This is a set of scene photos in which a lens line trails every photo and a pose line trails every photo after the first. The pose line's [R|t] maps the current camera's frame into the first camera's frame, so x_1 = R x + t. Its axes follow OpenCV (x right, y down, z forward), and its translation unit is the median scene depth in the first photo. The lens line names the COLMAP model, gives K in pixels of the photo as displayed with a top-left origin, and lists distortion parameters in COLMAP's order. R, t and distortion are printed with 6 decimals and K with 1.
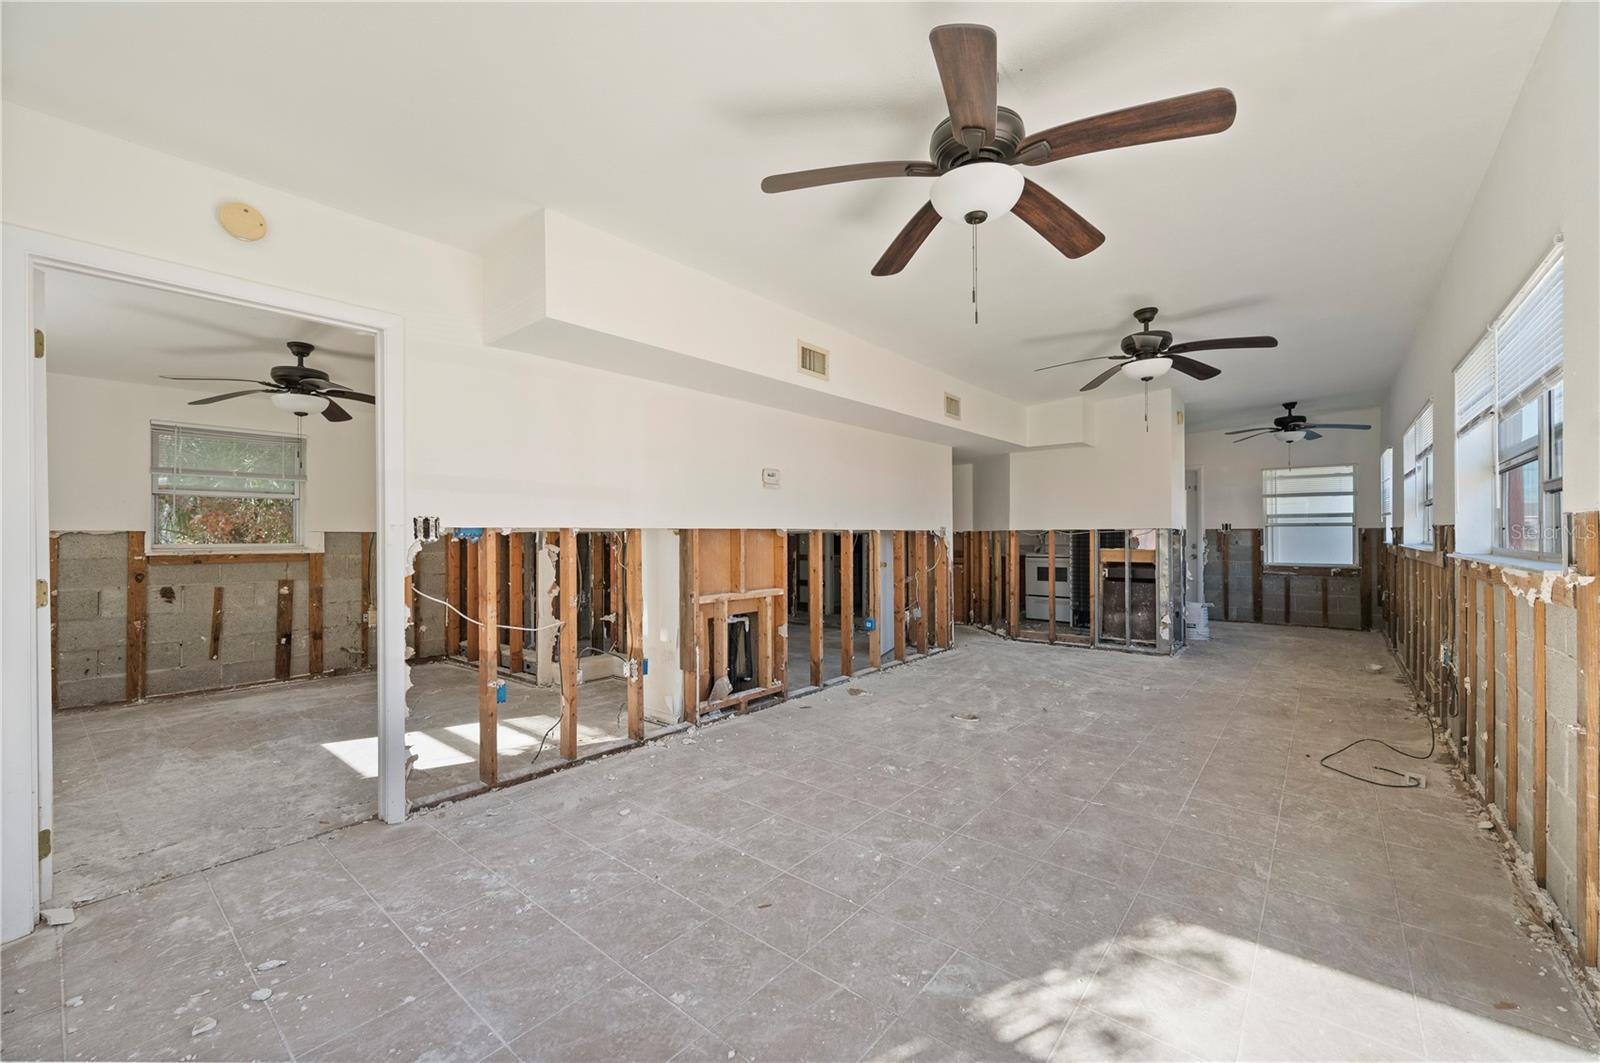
lens RADIAL K [[633.9, 0, 798.1], [0, 633.9, 535.3], [0, 0, 1]] dist [0.000055, 0.000005]
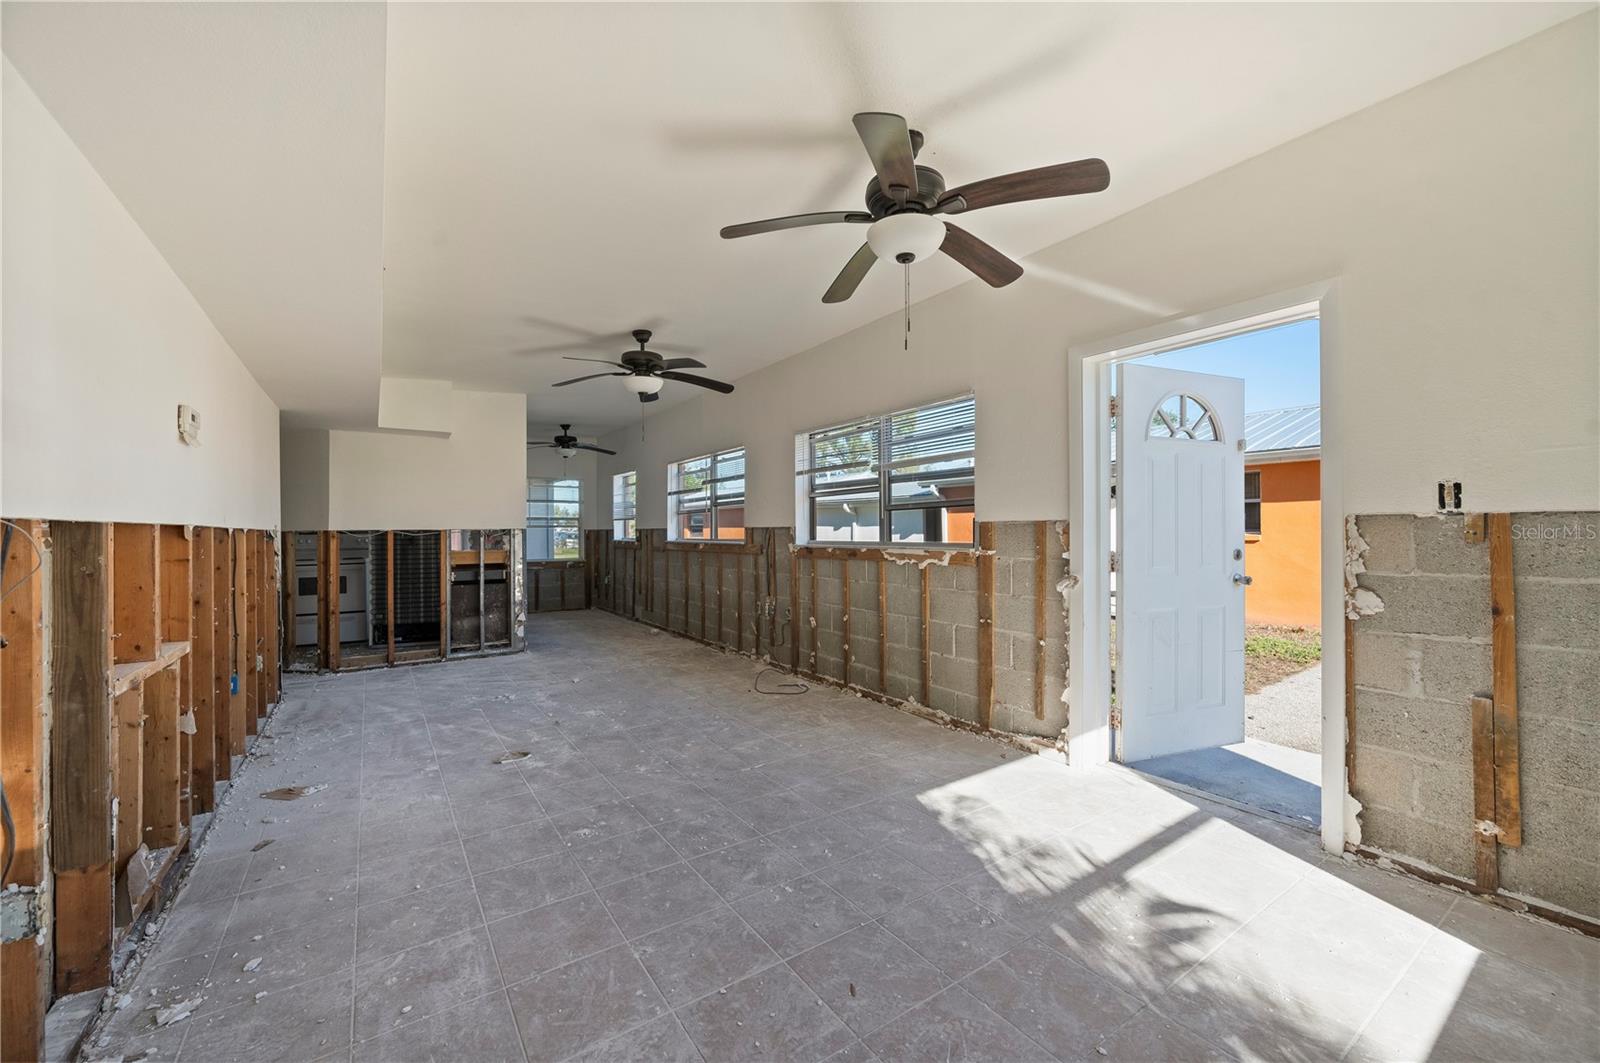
lens RADIAL K [[633.9, 0, 798.1], [0, 633.9, 535.3], [0, 0, 1]] dist [0.000055, 0.000005]
pose [[0.271356, -0.004089, 0.962470, -0.443008], [0.006991, 0.999973, 0.002277, 0.000693], [-0.962454, 0.006111, 0.271377, 0.440637]]
